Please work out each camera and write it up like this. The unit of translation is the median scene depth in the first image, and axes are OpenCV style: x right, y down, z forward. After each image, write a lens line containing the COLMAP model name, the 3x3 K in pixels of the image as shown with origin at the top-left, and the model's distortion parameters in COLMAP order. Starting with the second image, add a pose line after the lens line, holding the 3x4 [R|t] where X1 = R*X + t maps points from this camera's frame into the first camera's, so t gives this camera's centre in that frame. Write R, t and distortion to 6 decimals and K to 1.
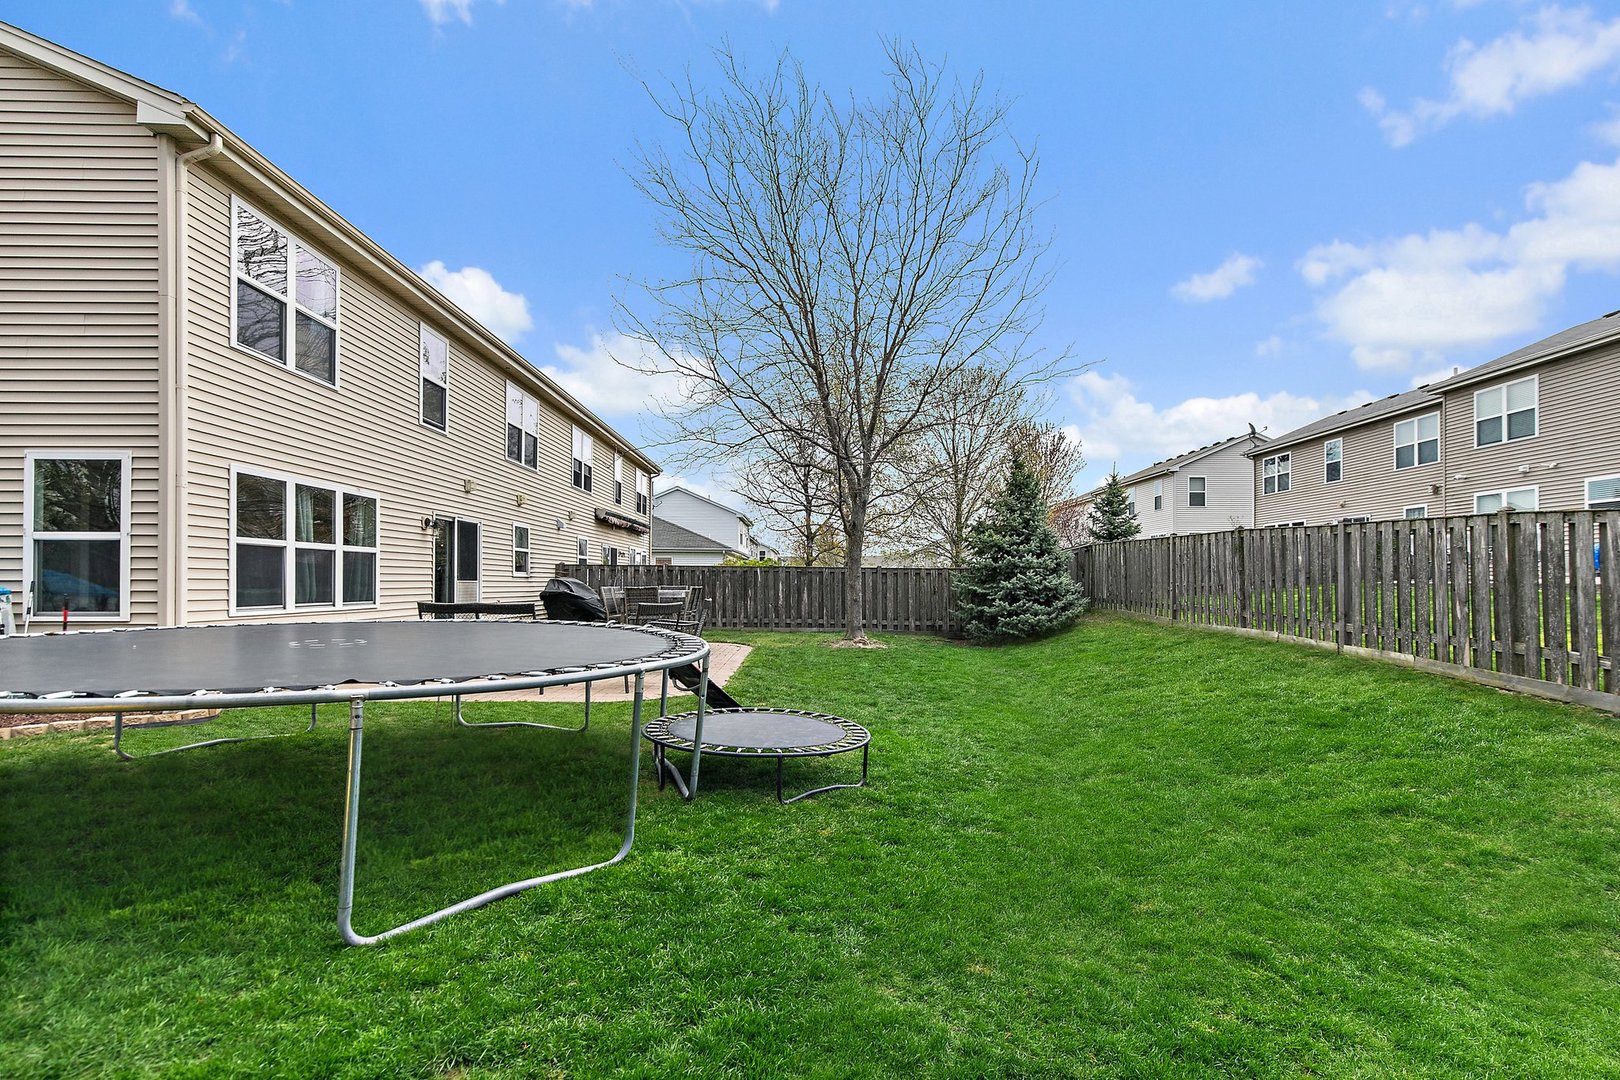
lens RADIAL K [[791.2, 0, 825.6], [0, 791.2, 574.8], [0, 0, 1]] dist [-0.003049, 0.000328]
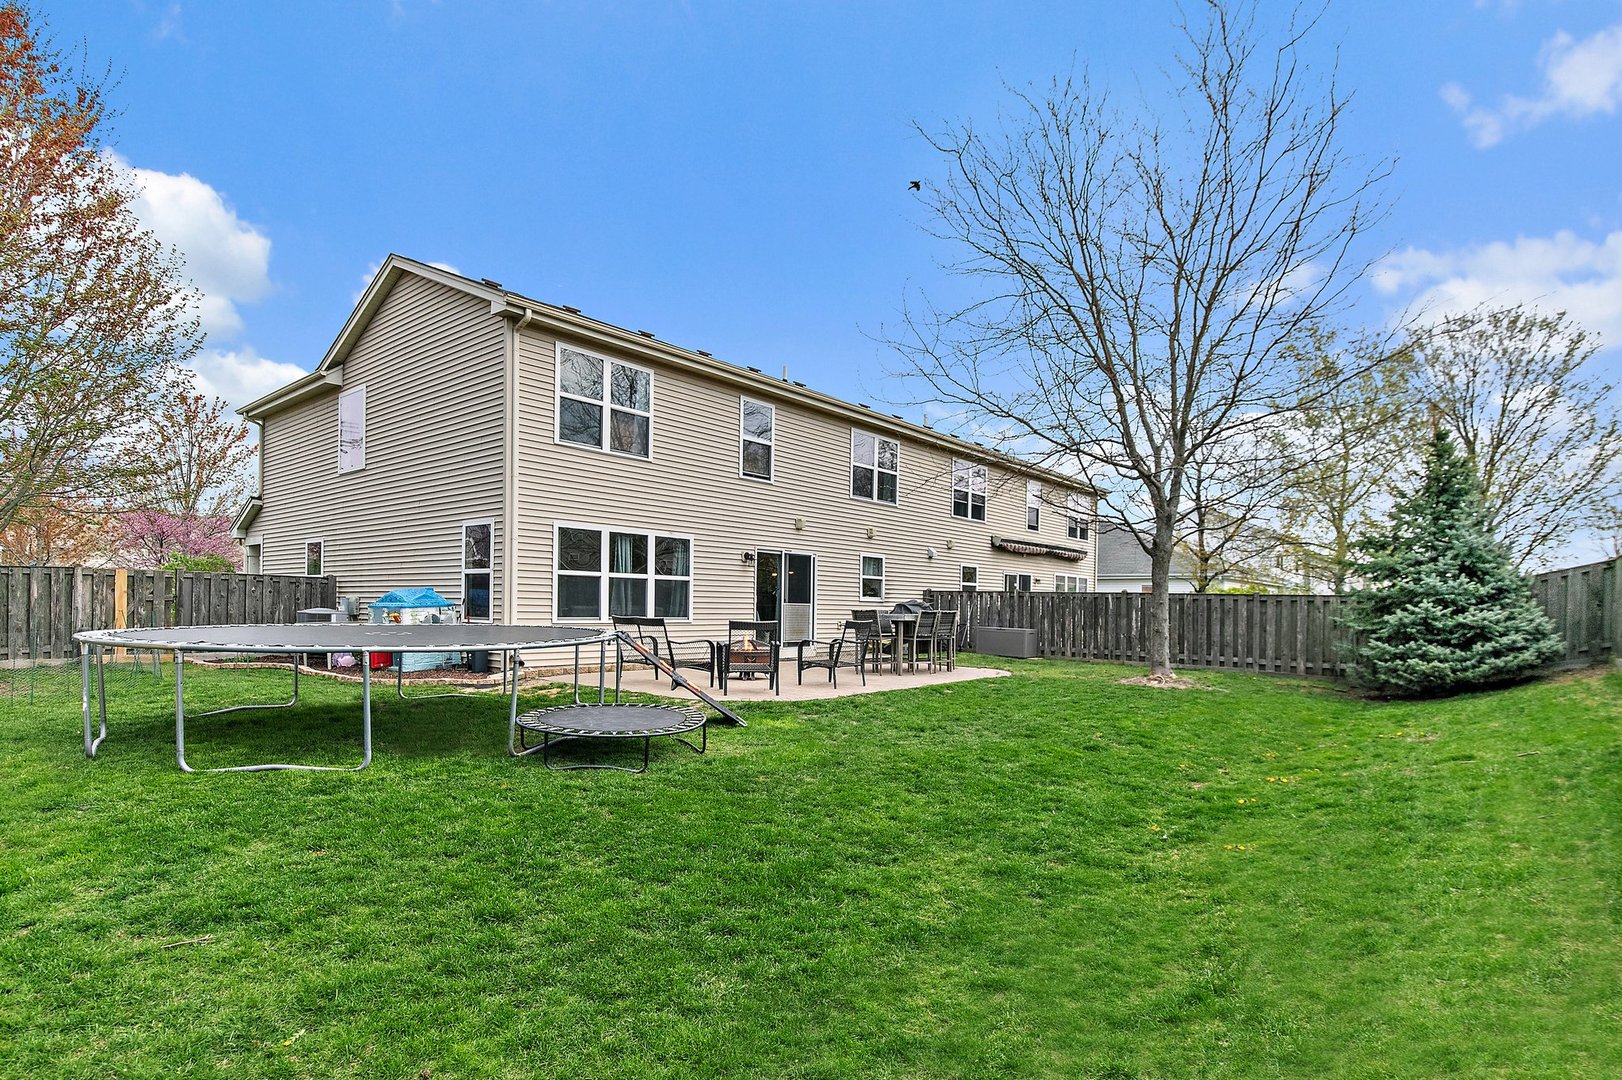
lens RADIAL K [[822.0, 0, 824.9], [0, 822.0, 608.8], [0, 0, 1]] dist [-0.003359, -0.000508]
pose [[0.754637, 0.013682, -0.656000, 0.418655], [-0.009921, 0.999906, 0.009442, 0.003354], [0.656068, -0.000617, 0.754702, 0.101095]]
